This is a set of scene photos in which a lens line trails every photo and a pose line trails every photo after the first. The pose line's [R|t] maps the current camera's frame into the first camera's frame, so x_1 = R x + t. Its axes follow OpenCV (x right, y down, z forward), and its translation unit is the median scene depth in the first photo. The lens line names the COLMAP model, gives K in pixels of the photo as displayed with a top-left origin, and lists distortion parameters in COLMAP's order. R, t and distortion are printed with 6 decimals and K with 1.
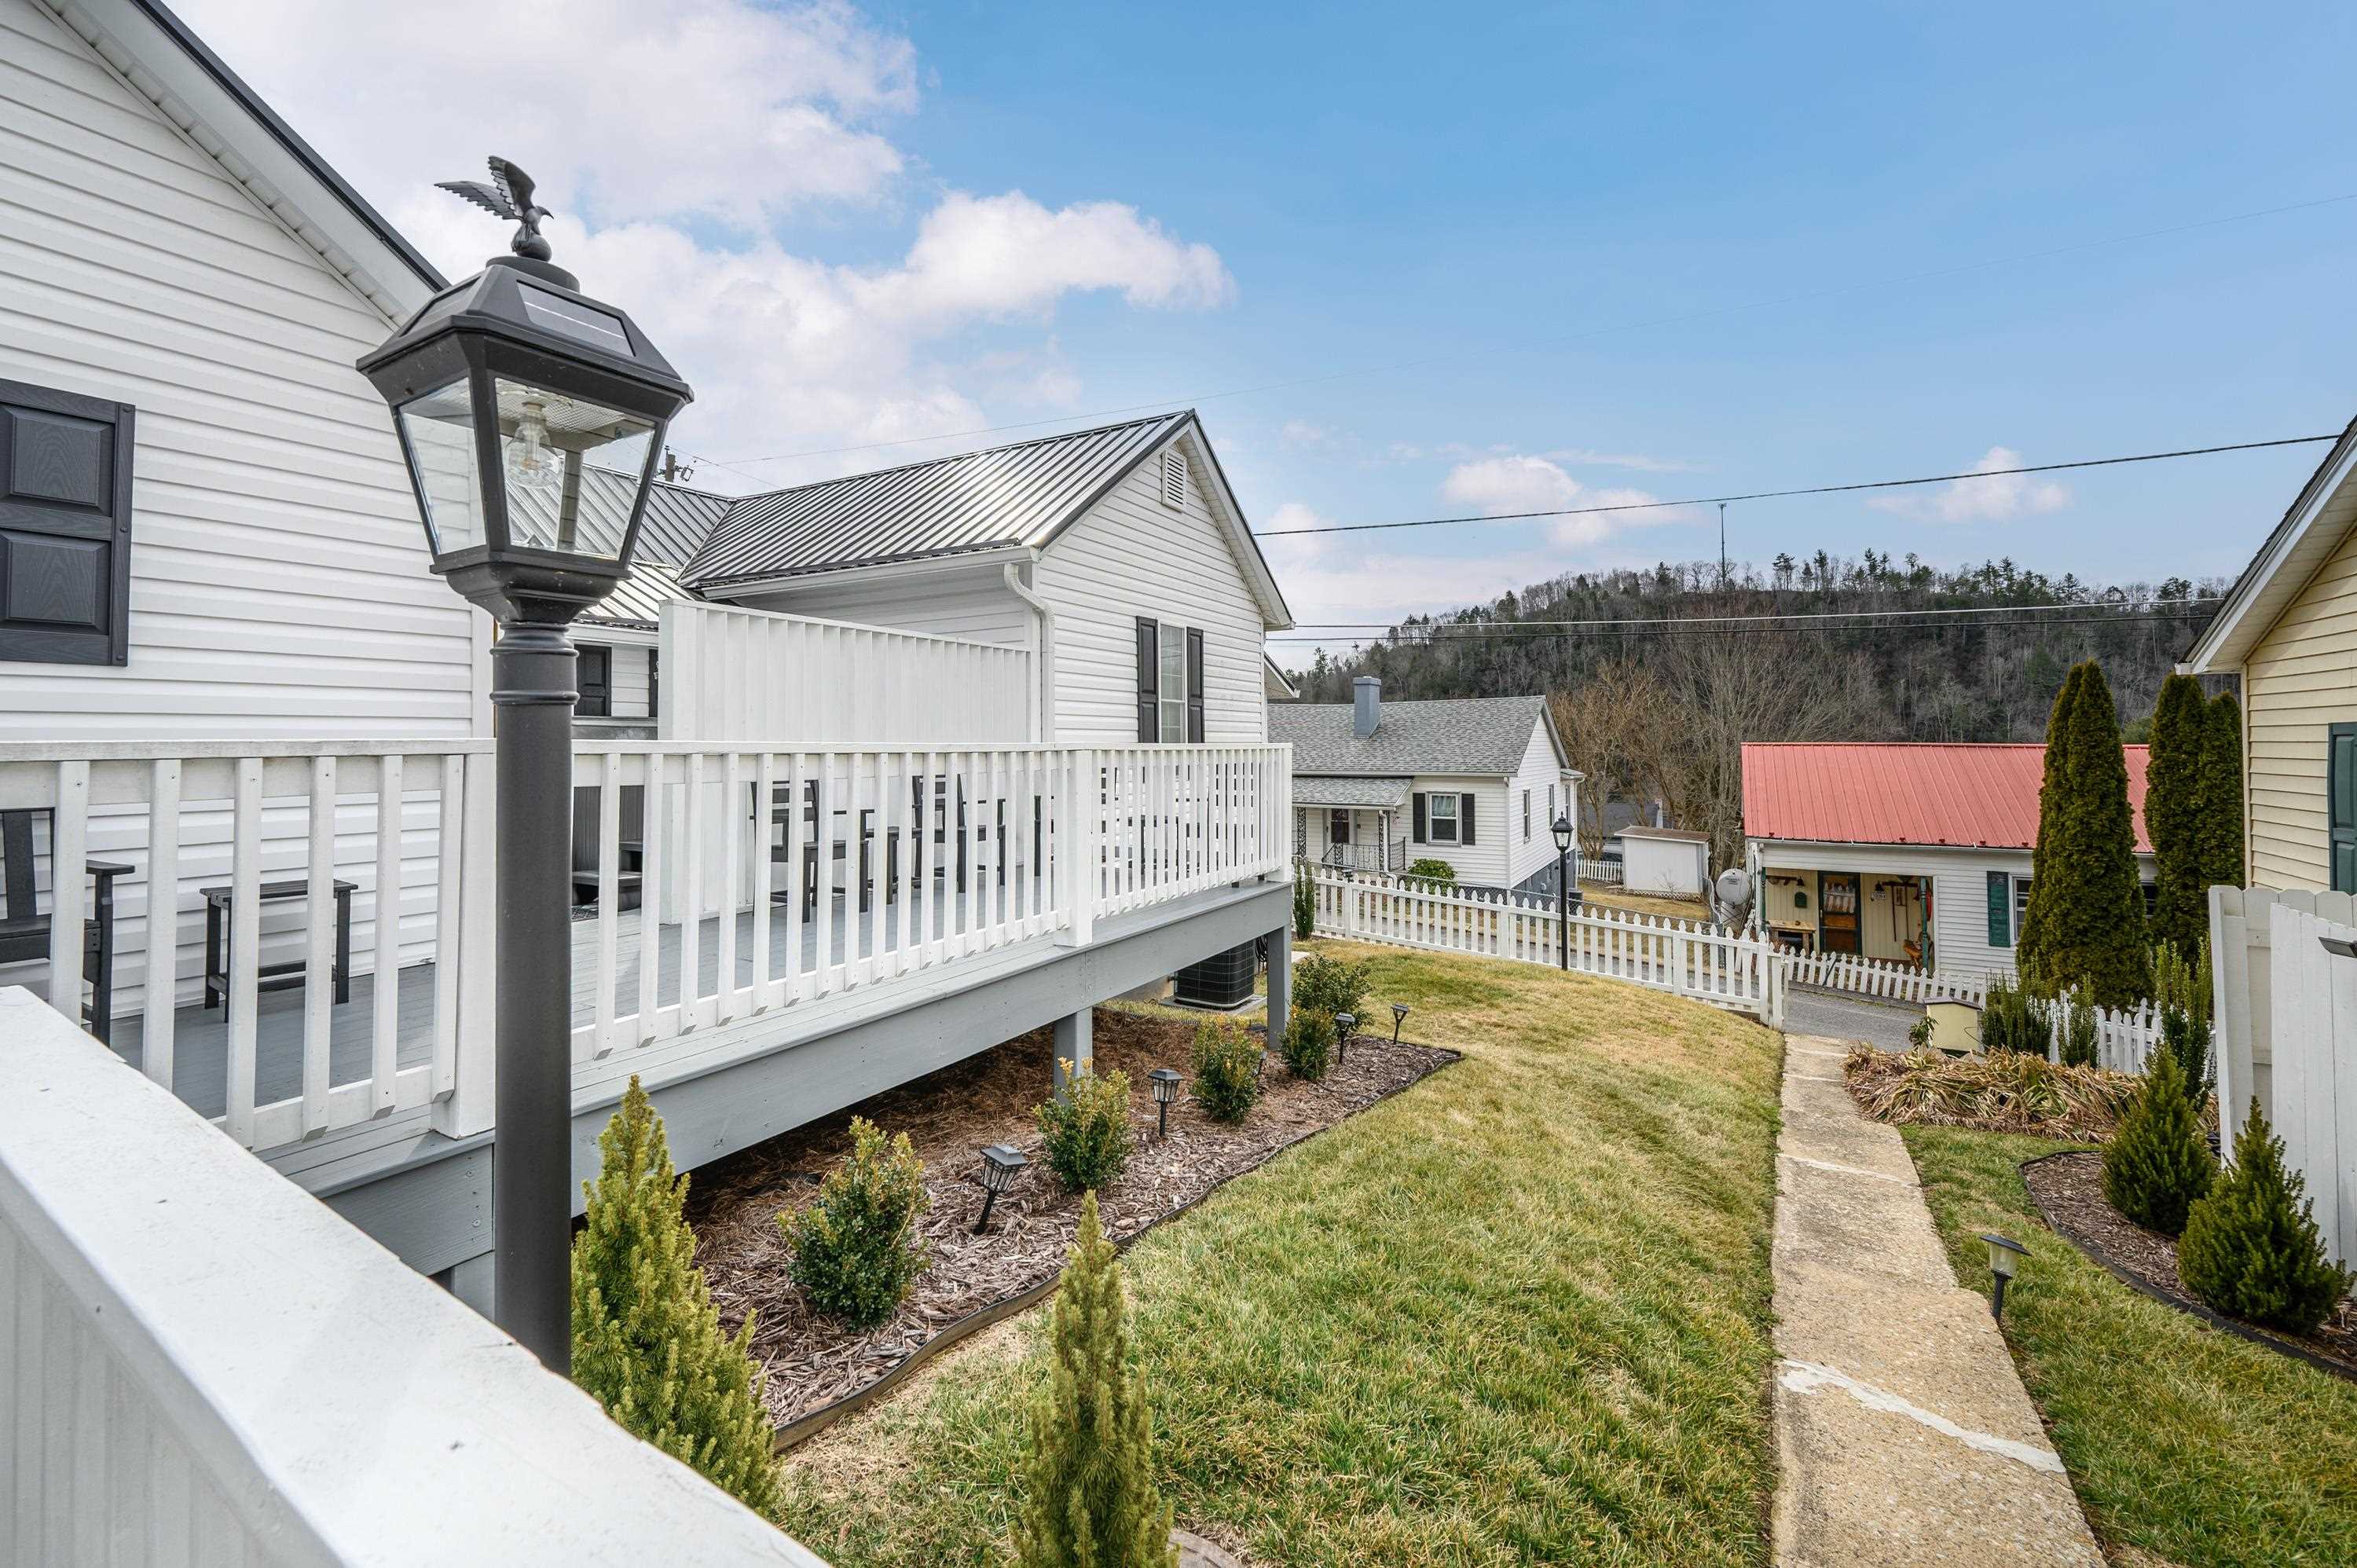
lens RADIAL K [[941.0, 0, 1184.5], [0, 941.0, 713.7], [0, 0, 1]] dist [-0.007359, 0.003294]
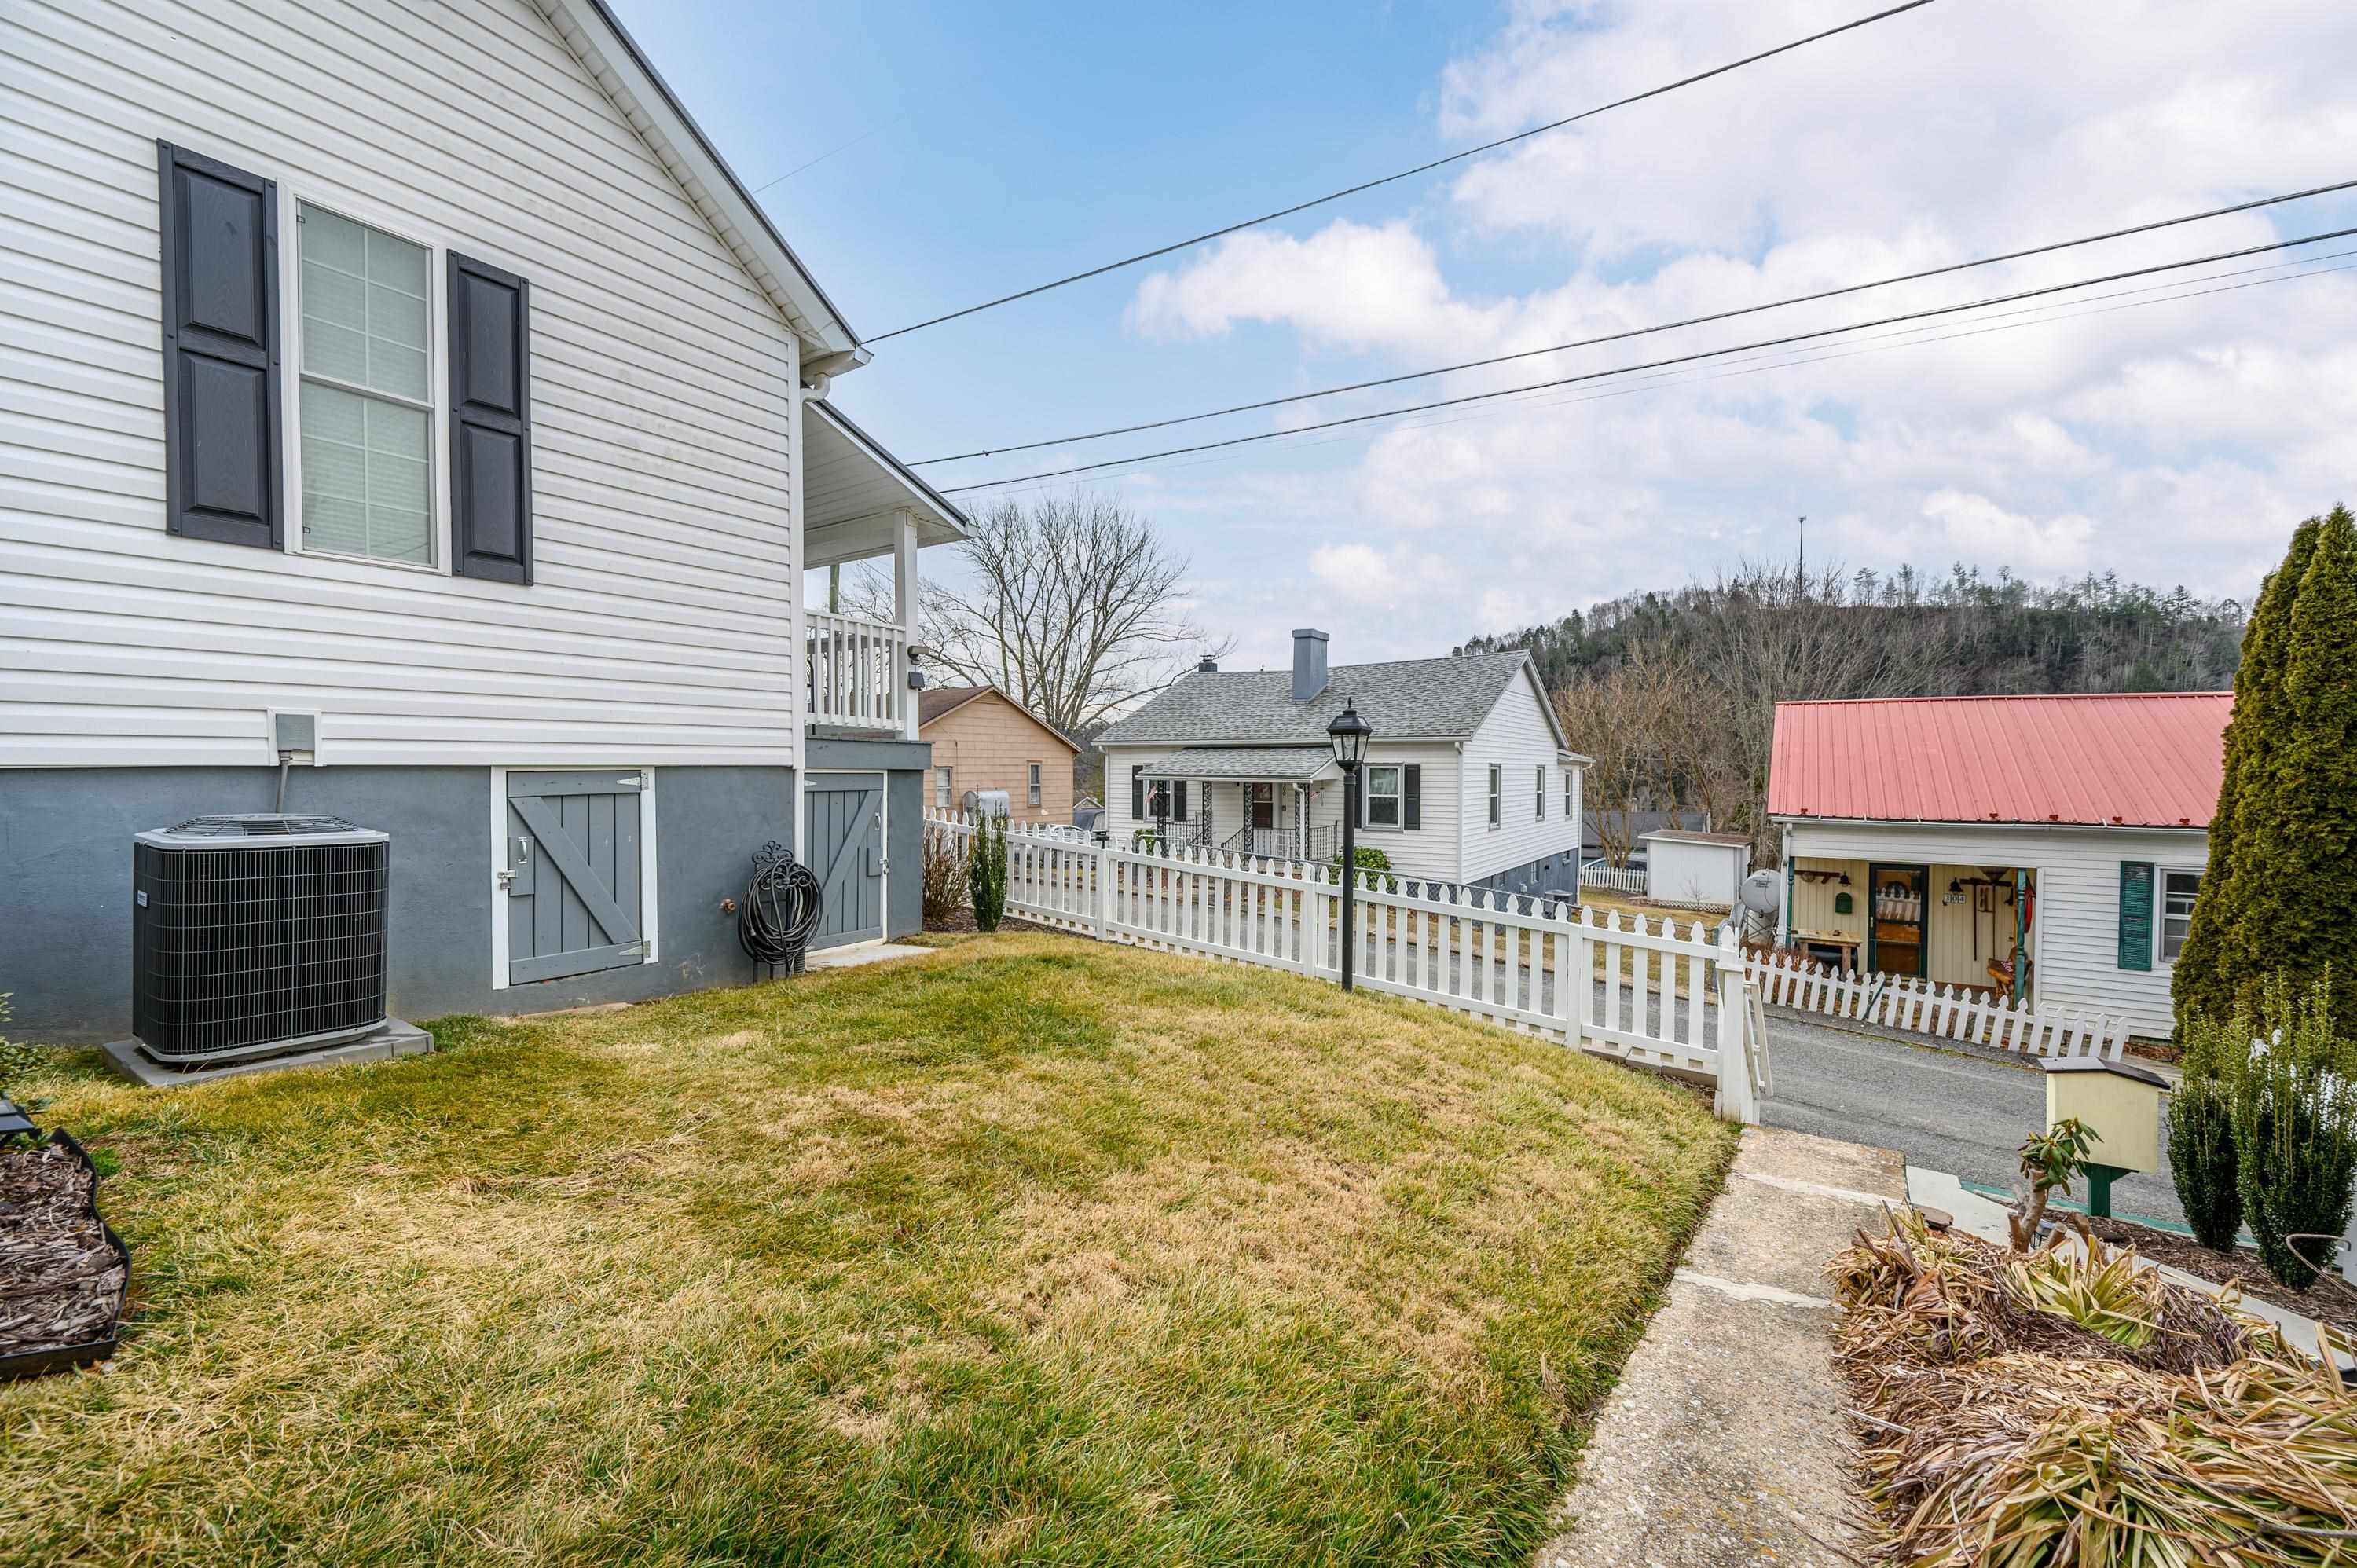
lens RADIAL K [[941.0, 0, 1196.0], [0, 941.0, 772.8], [0, 0, 1]] dist [-0.007359, 0.003294]
pose [[0.998830, 0.002983, -0.048270, 0.104297], [-0.001037, 0.999188, 0.040277, 0.037967], [0.048351, -0.040180, 0.998022, 0.139054]]
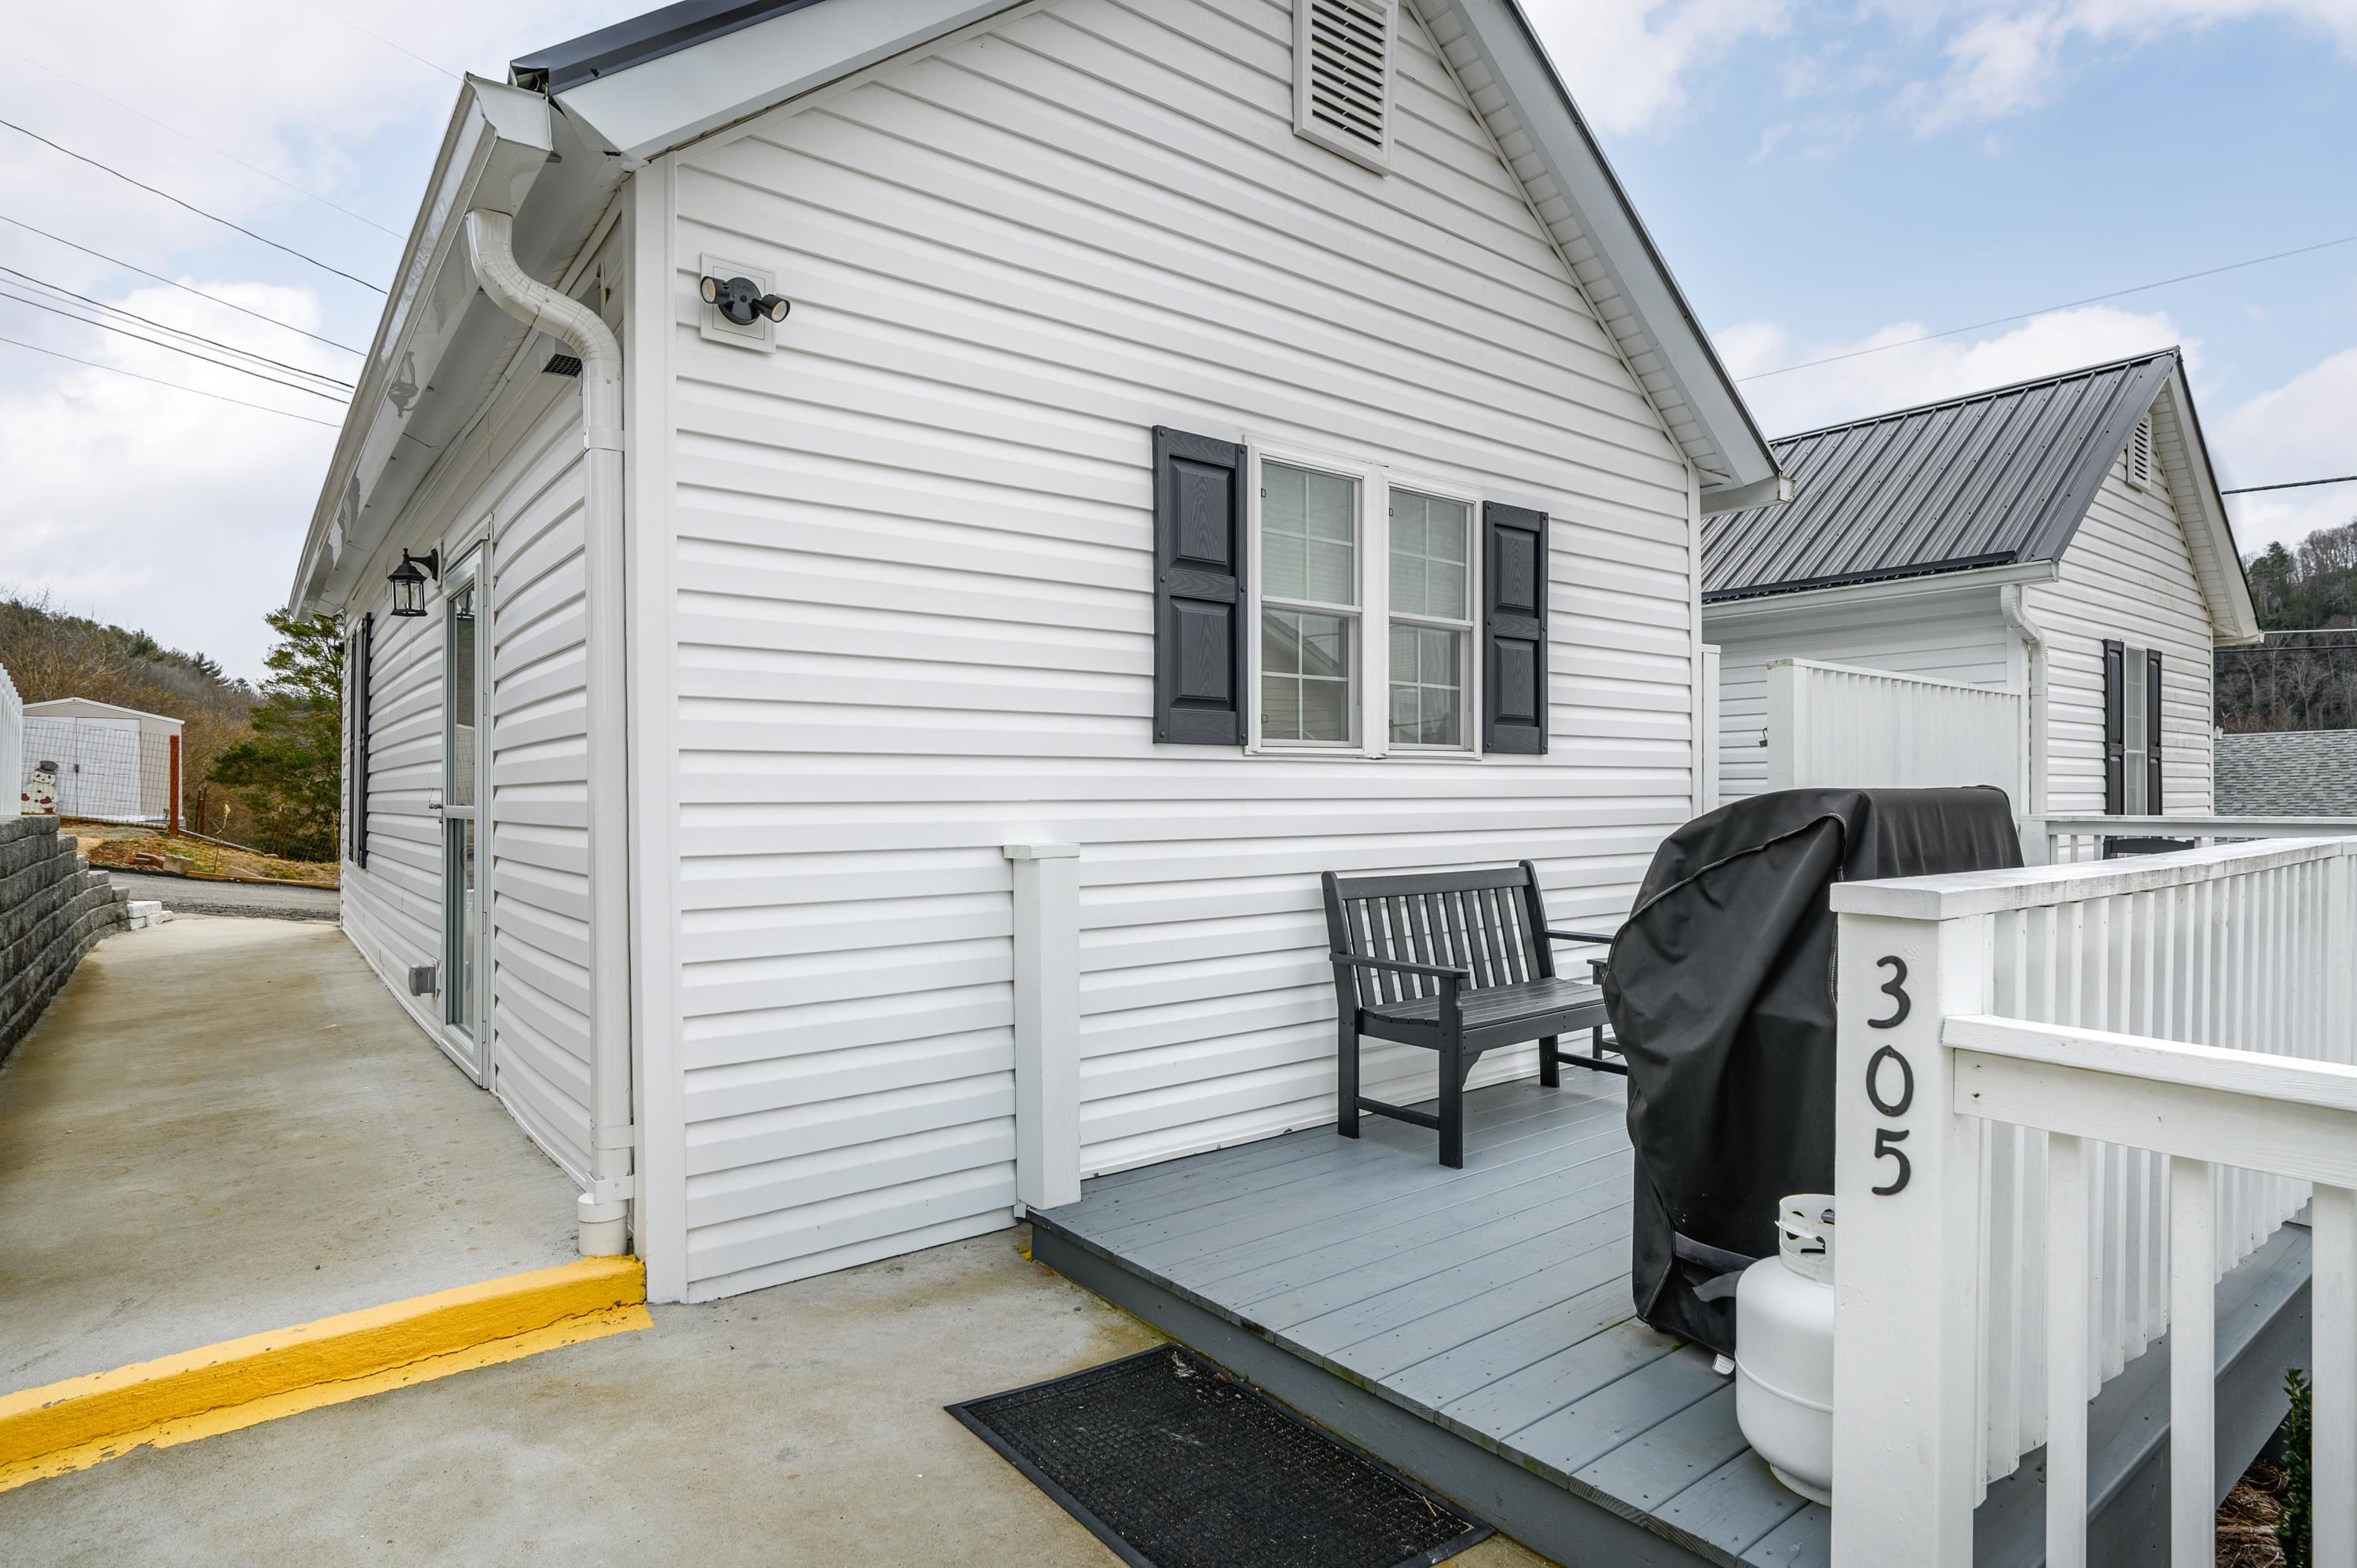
lens RADIAL K [[1249.7, 0, 1177.0], [0, 1249.7, 790.3], [0, 0, 1]] dist [0.007912, 0.002186]
pose [[0.928965, -0.000026, -0.370168, -0.082916], [0.010812, 0.999575, 0.027064, -0.004404], [0.370010, -0.029144, 0.928570, -0.043198]]
